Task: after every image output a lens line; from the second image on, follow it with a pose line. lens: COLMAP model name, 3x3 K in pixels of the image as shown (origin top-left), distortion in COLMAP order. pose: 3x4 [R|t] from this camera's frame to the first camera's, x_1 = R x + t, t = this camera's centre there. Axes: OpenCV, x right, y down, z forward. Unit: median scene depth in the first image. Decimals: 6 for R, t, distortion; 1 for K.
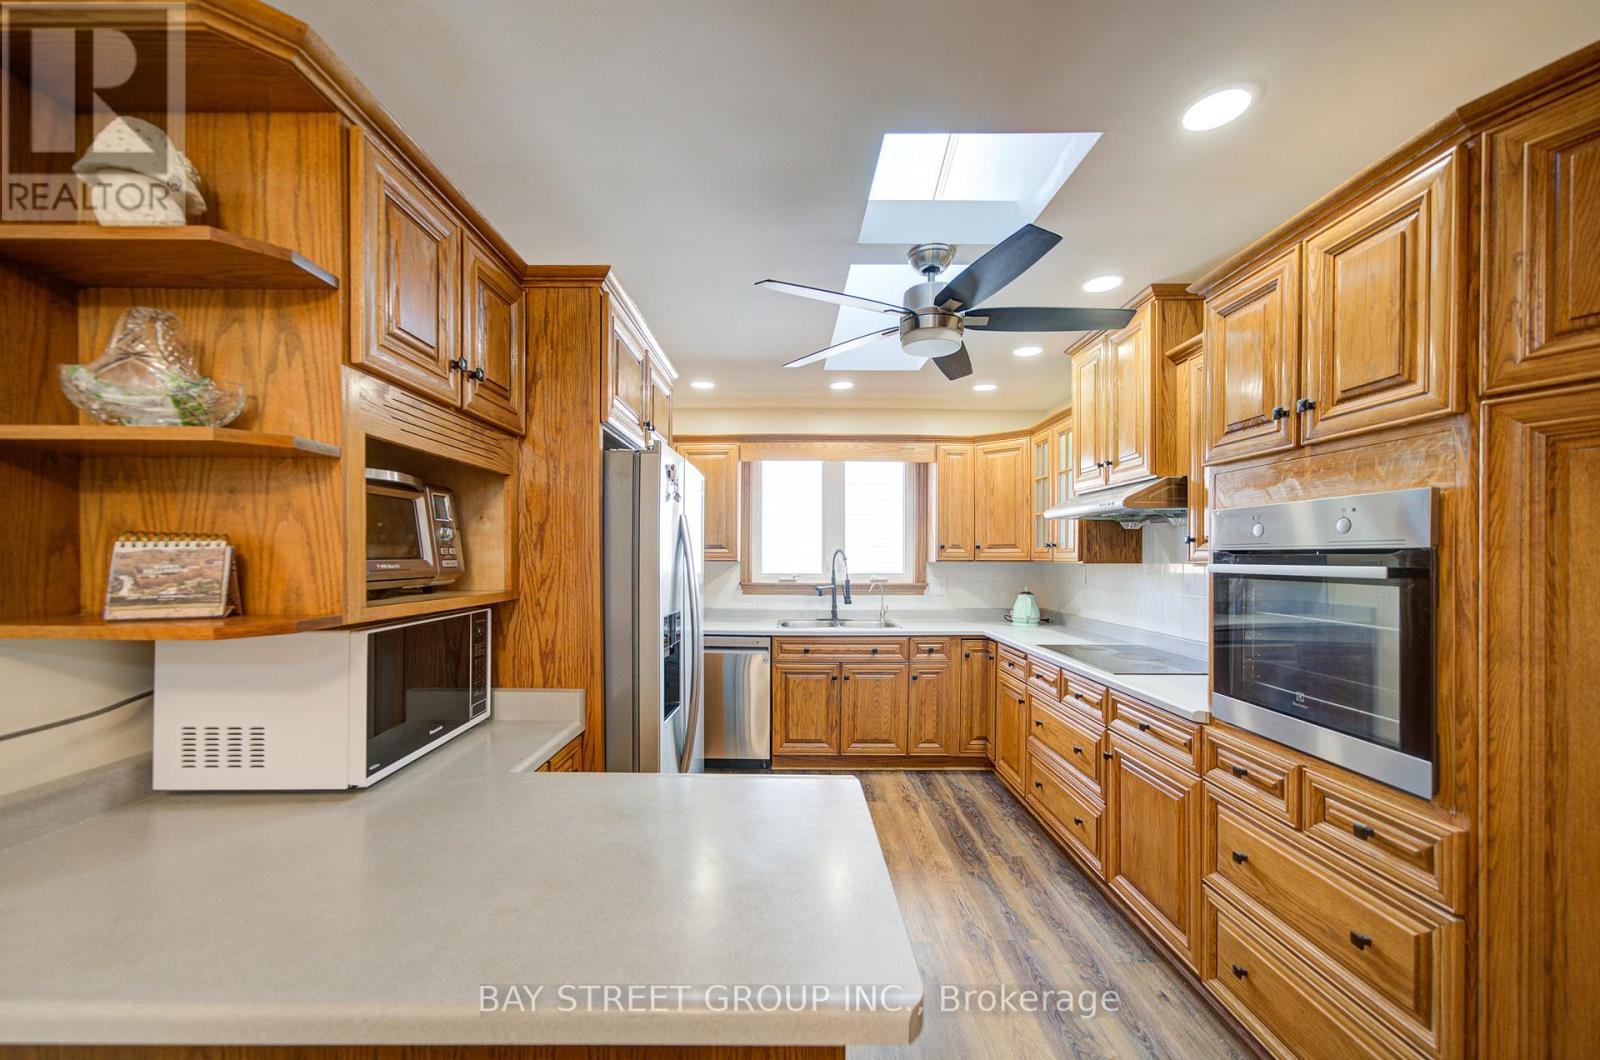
lens RADIAL K [[614.2, 0, 789.3], [0, 614.2, 541.5], [0, 0, 1]] dist [-0.009235, 0.005291]
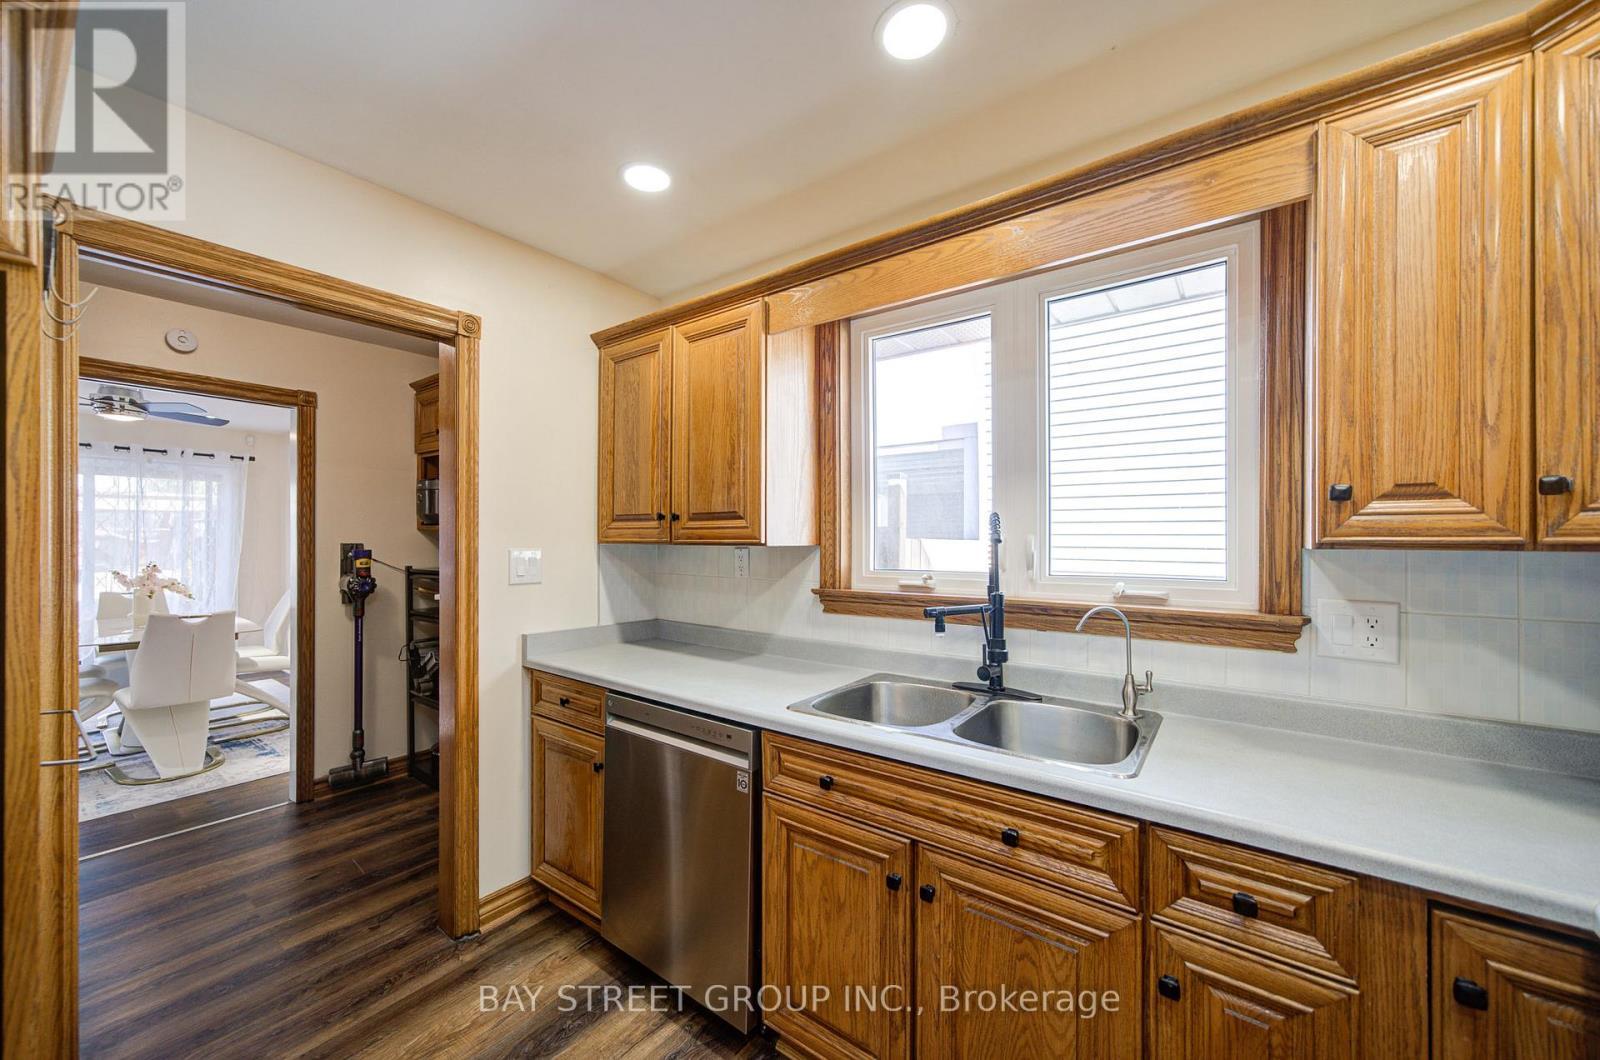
lens RADIAL K [[584.1, 0, 798.2], [0, 584.1, 537.5], [0, 0, 1]] dist [0.002367, 0.000267]
pose [[0.803721, -0.009410, -0.594932, 0.226010], [0.010430, 0.999944, -0.001725, 0.029042], [0.594915, -0.004819, 0.803774, 0.702841]]
